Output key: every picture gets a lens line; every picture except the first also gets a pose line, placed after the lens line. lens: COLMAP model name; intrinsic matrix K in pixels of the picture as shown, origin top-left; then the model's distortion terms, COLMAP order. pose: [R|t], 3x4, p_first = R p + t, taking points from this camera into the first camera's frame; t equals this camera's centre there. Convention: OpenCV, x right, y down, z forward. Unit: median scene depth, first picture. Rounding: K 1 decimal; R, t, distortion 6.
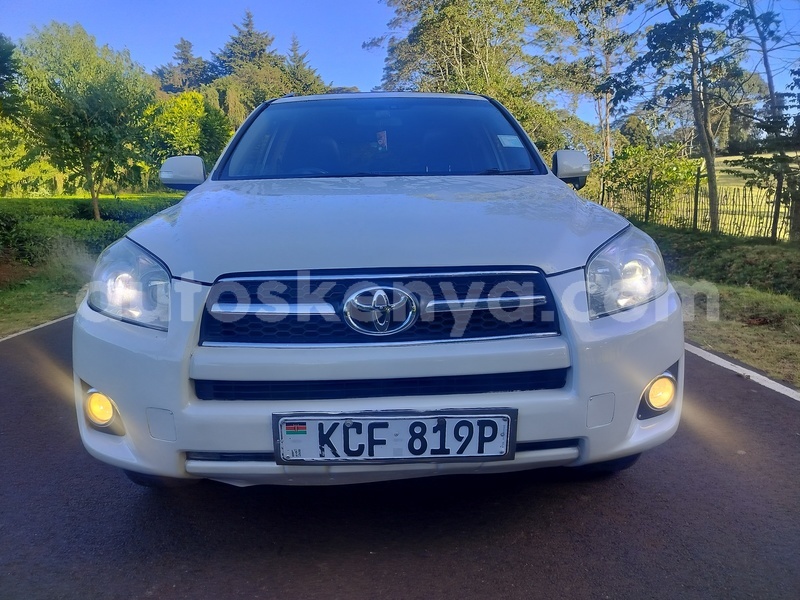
lens RADIAL K [[561.8, 0, 400.9], [0, 561.8, 299.0], [0, 0, 1]] dist [0.037969, -0.020601]
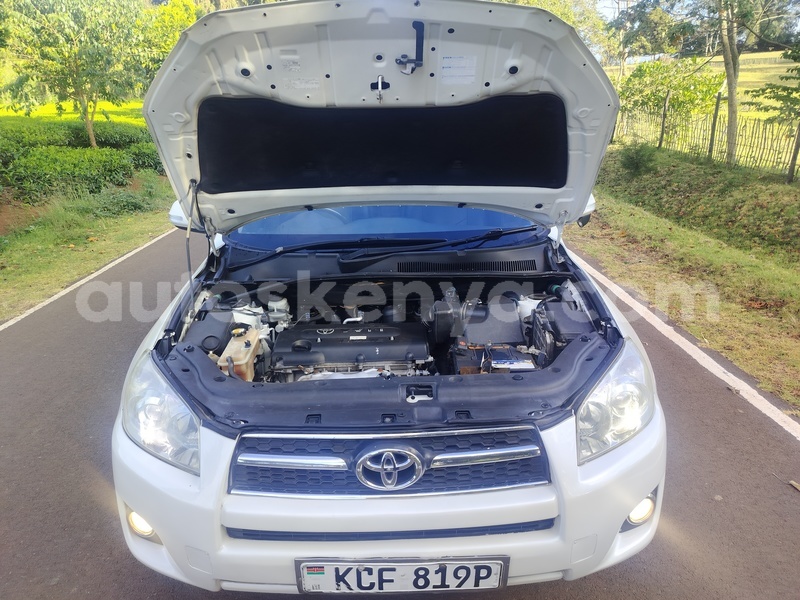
lens RADIAL K [[561.8, 0, 395.1], [0, 561.8, 311.3], [0, 0, 1]] dist [0.037969, -0.020601]
pose [[0.999885, 0.004626, -0.014409, -0.002795], [-0.002379, 0.988339, 0.152249, -0.132955], [0.014945, -0.152198, 0.988237, -0.015716]]
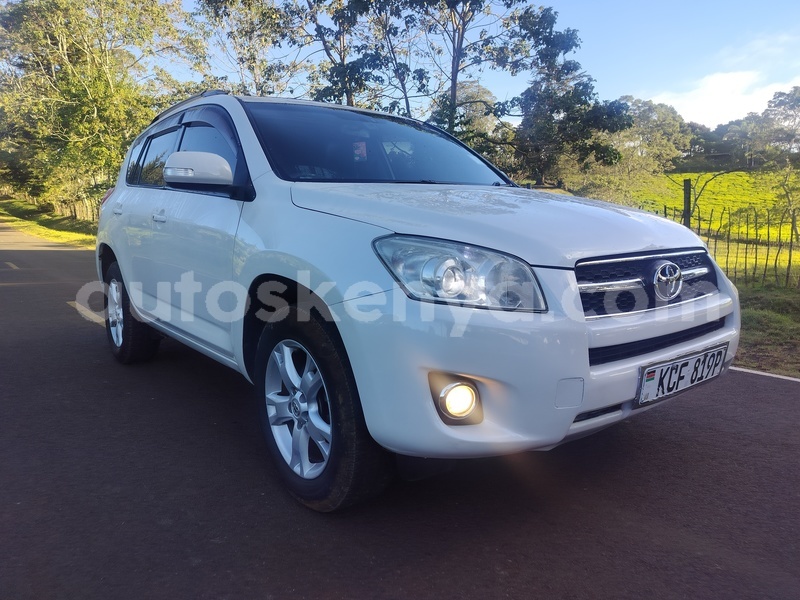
lens RADIAL K [[561.8, 0, 396.9], [0, 561.8, 294.6], [0, 0, 1]] dist [0.037969, -0.020601]
pose [[0.817395, -0.073795, 0.571331, -0.389932], [0.095017, 0.995448, -0.007364, 0.000381], [-0.568187, 0.060305, 0.820687, 0.075204]]
